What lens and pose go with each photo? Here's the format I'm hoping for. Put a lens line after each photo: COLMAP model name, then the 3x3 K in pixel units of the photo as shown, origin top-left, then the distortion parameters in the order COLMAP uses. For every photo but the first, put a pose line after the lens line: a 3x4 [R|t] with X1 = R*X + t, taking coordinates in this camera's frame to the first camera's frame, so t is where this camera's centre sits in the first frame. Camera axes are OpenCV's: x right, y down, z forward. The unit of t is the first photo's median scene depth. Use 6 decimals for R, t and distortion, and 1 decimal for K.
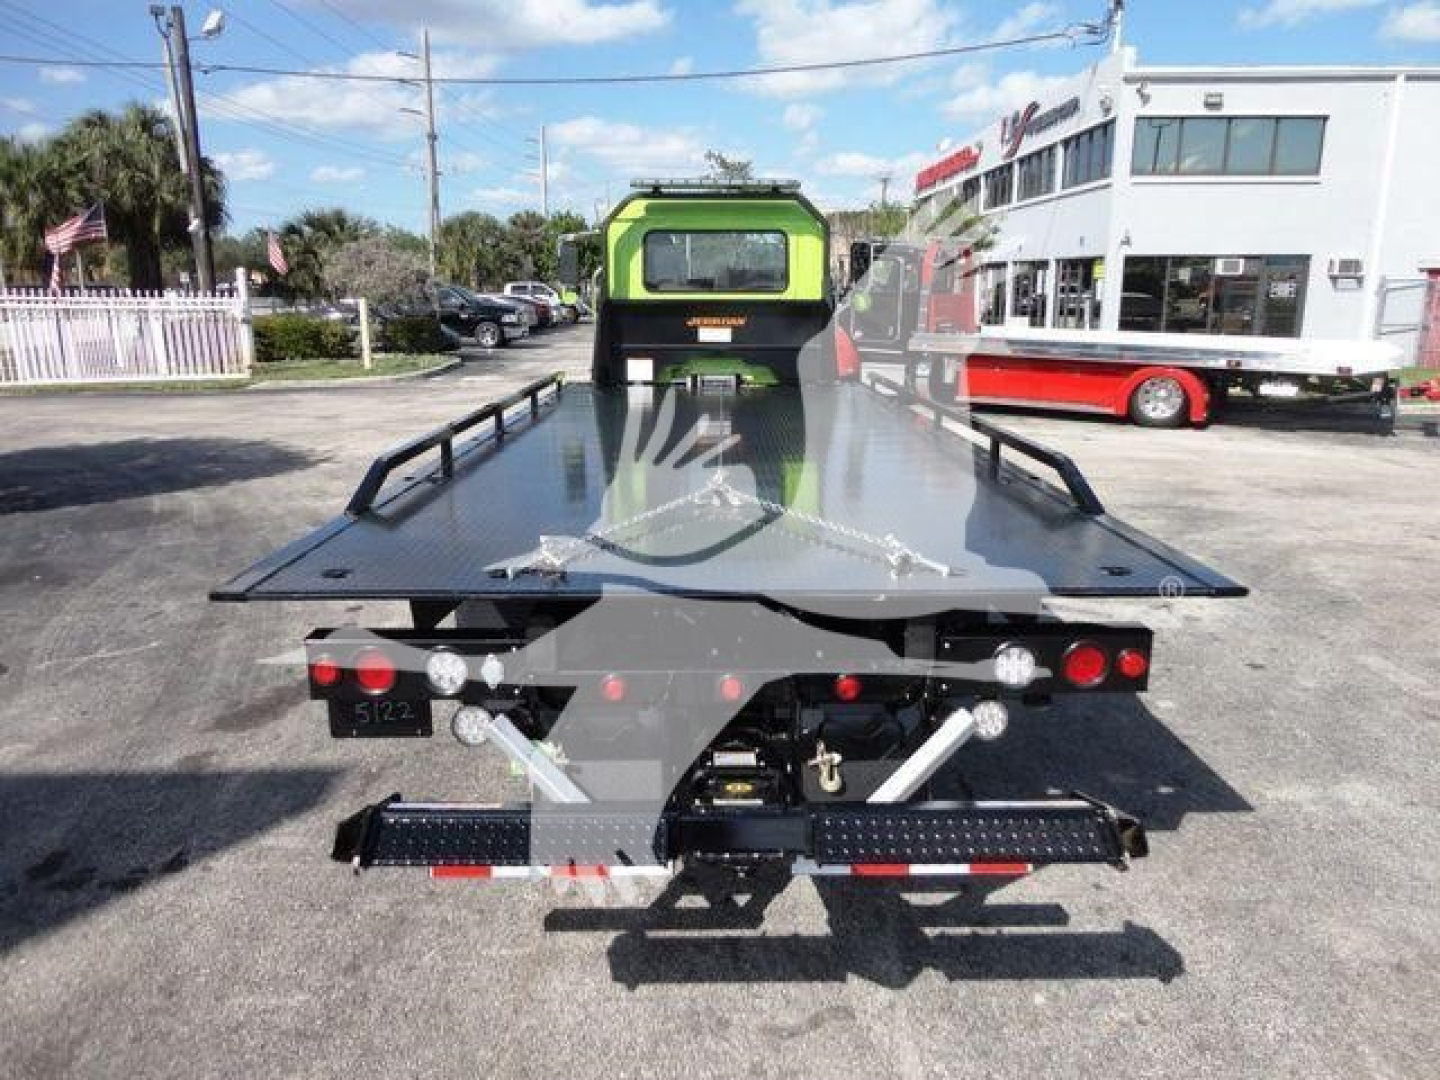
lens RADIAL K [[1040.2, 0, 726.2], [0, 1040.2, 537.6], [0, 0, 1]] dist [-0.012568, -0.001835]
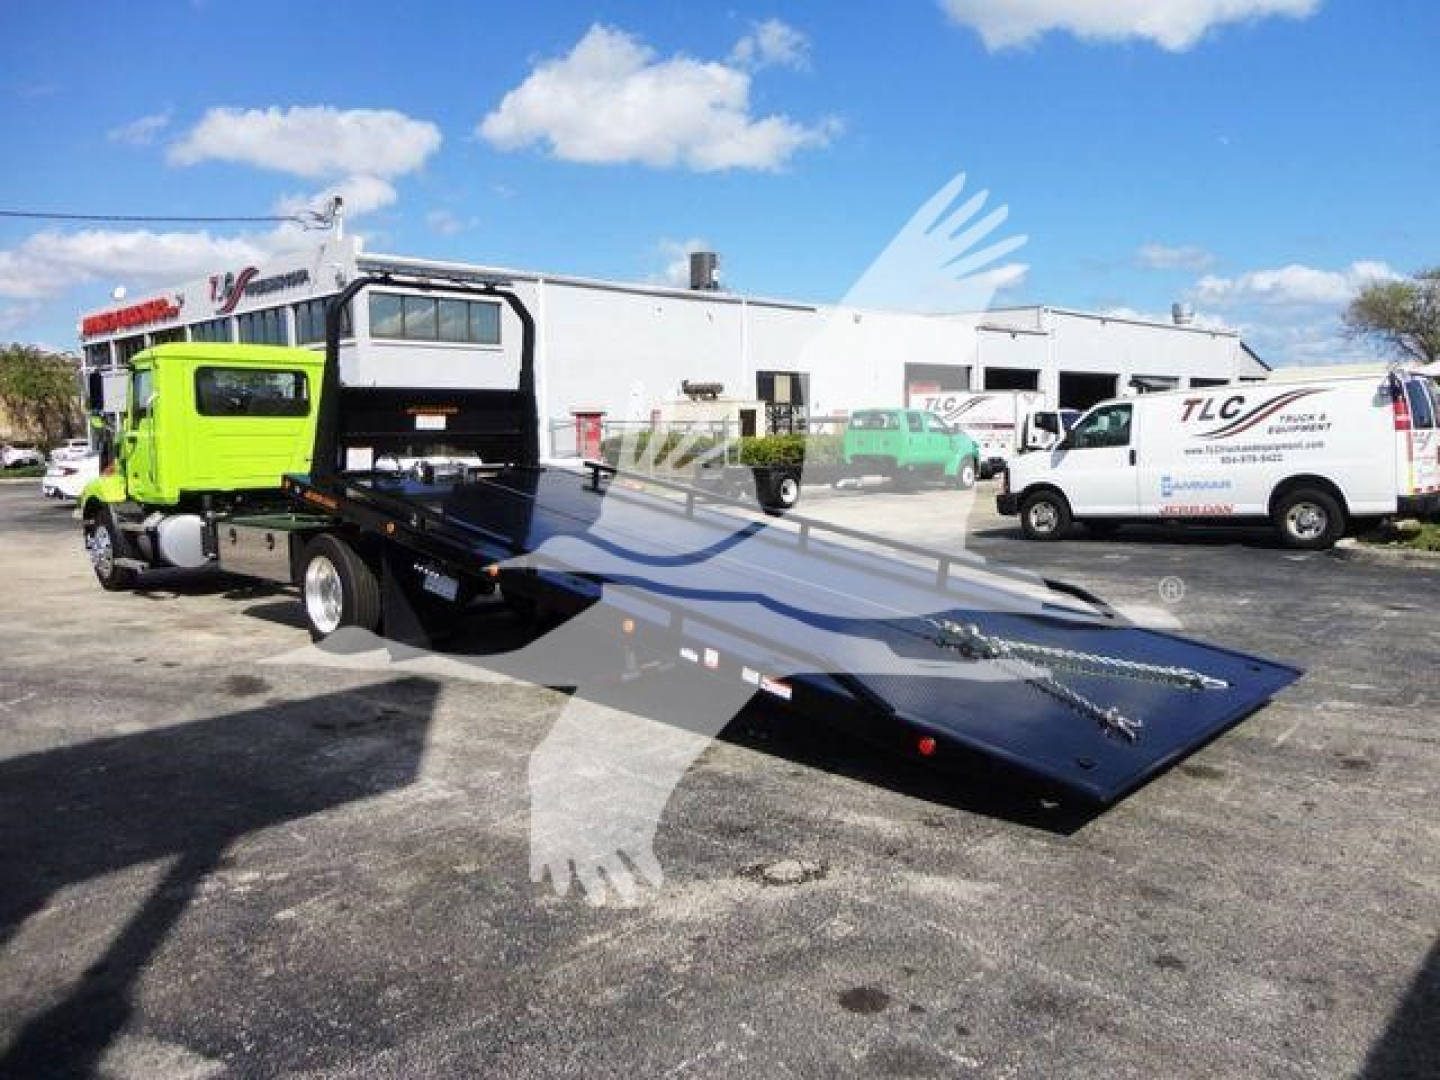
lens RADIAL K [[1040.2, 0, 726.2], [0, 1040.2, 537.6], [0, 0, 1]] dist [-0.012568, -0.001835]
pose [[0.695070, -0.078968, 0.714592, -0.223570], [0.178468, 0.981790, -0.065096, 0.039513], [-0.696439, 0.172778, 0.696506, -0.112074]]
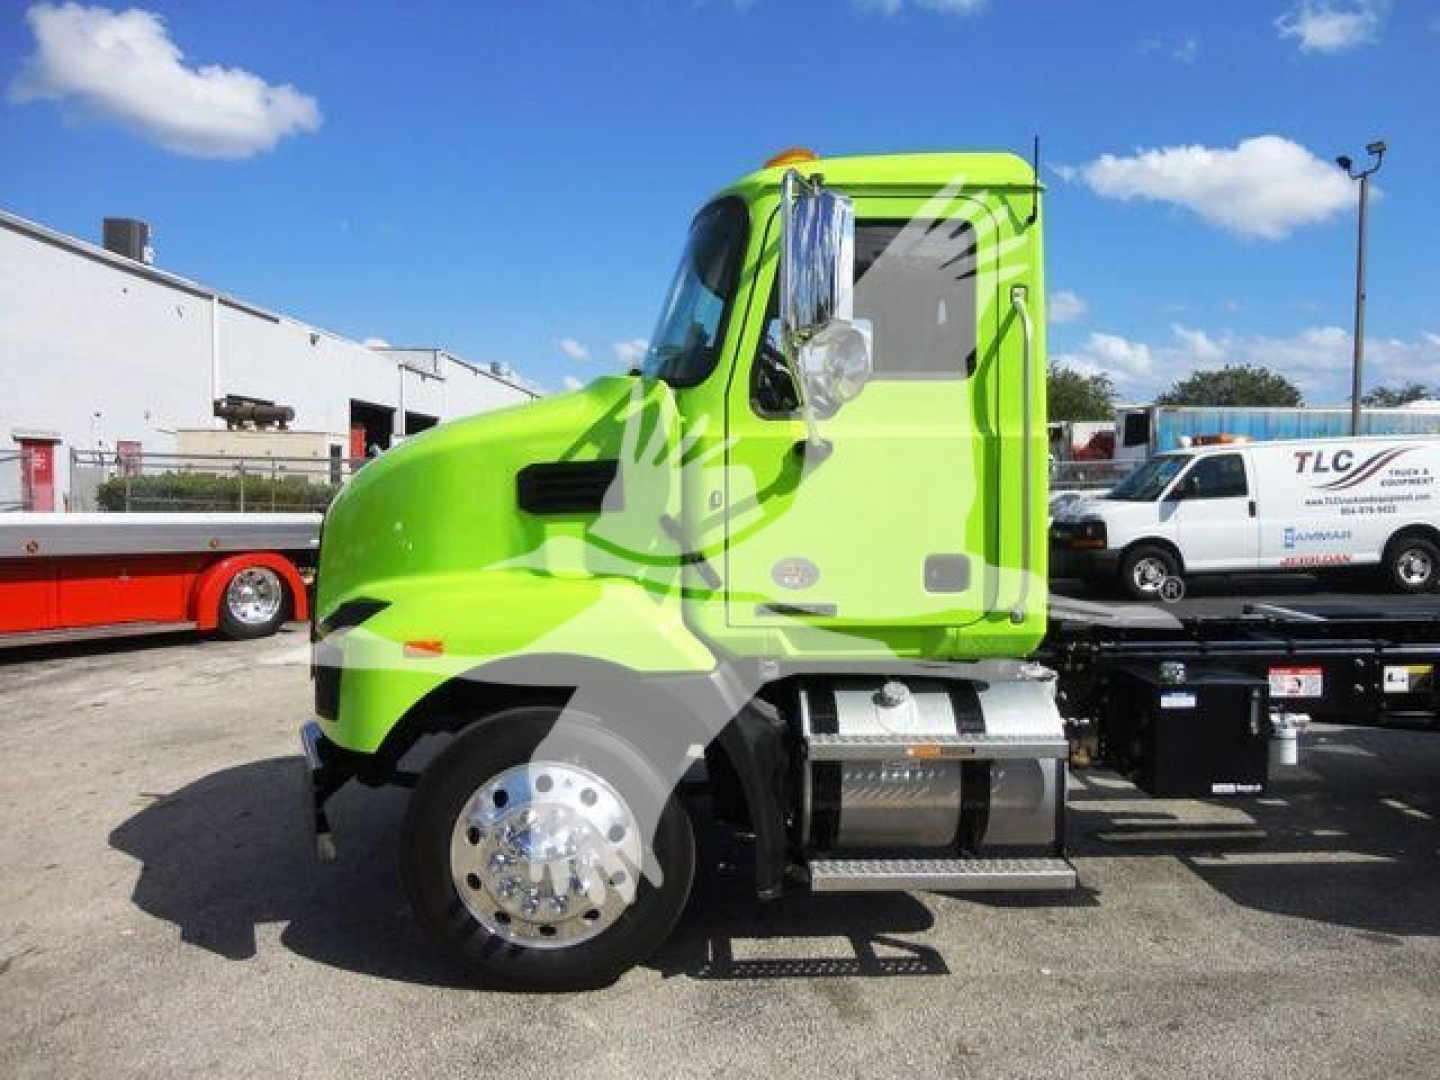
lens RADIAL K [[1045.4, 0, 722.4], [0, 1045.4, 535.7], [0, 0, 1]] dist [-0.022997, 0.022253]
pose [[-0.005844, -0.045103, 0.998965, -0.209689], [0.226439, 0.972973, 0.045254, -0.093356], [-0.974008, 0.226469, 0.004528, 0.473869]]
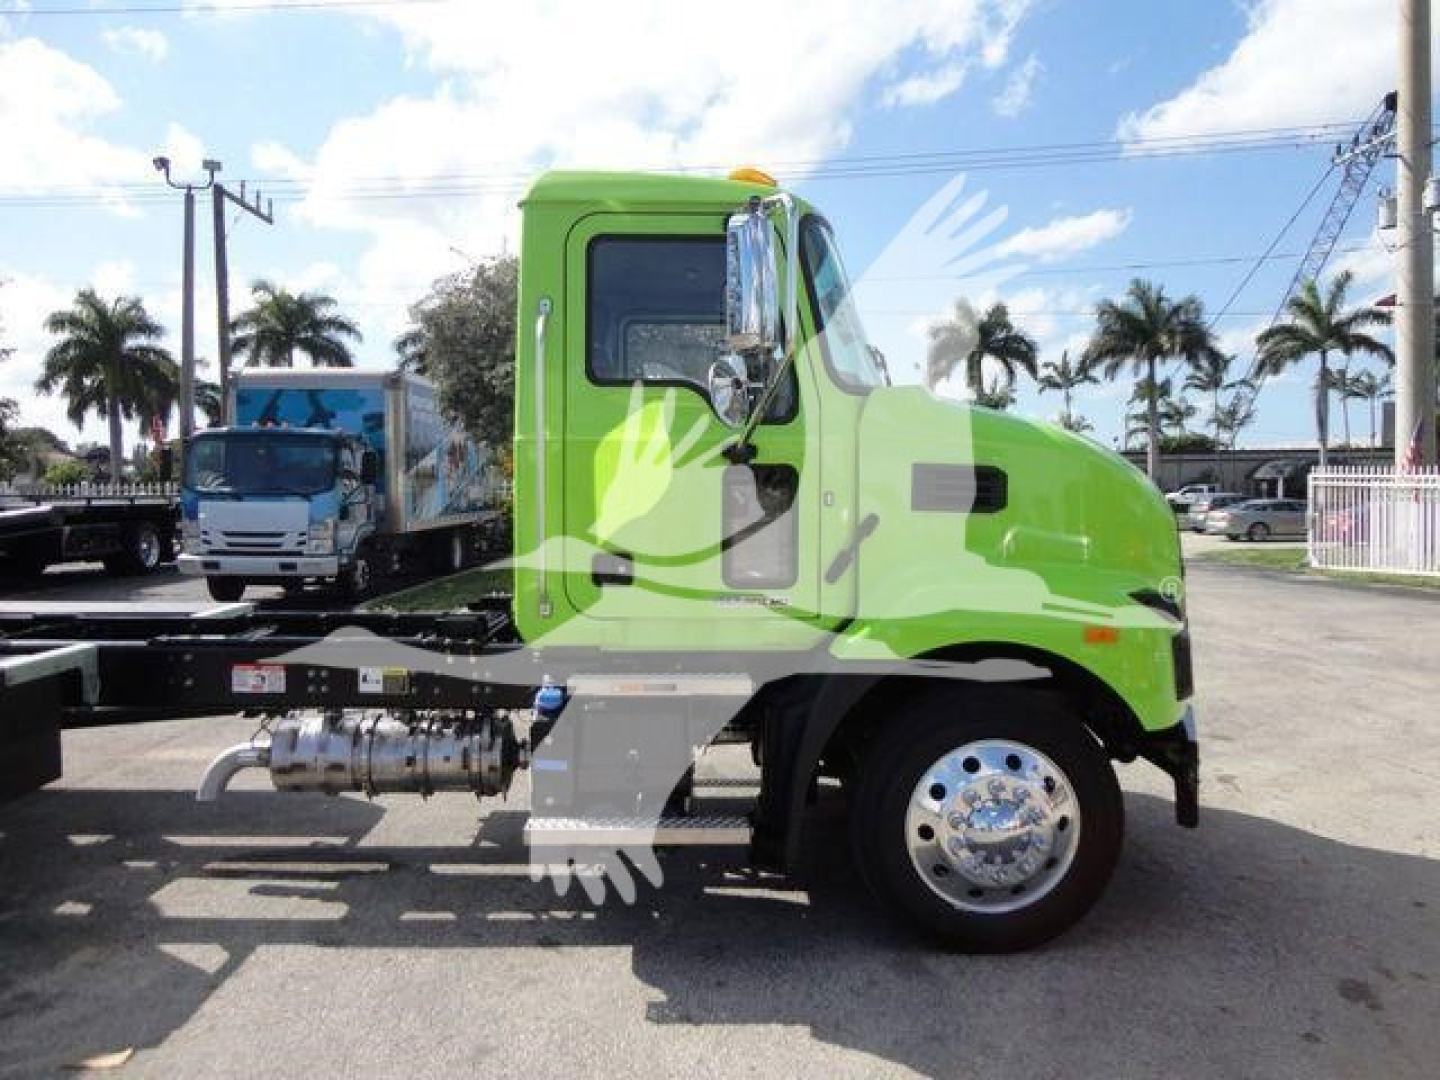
lens RADIAL K [[1045.4, 0, 722.4], [0, 1045.4, 535.7], [0, 0, 1]] dist [-0.022997, 0.022253]
pose [[0.003210, 0.038584, -0.999250, 0.208709], [-0.231423, 0.972157, 0.036795, -0.090234], [0.972848, 0.231131, 0.012050, 0.458331]]
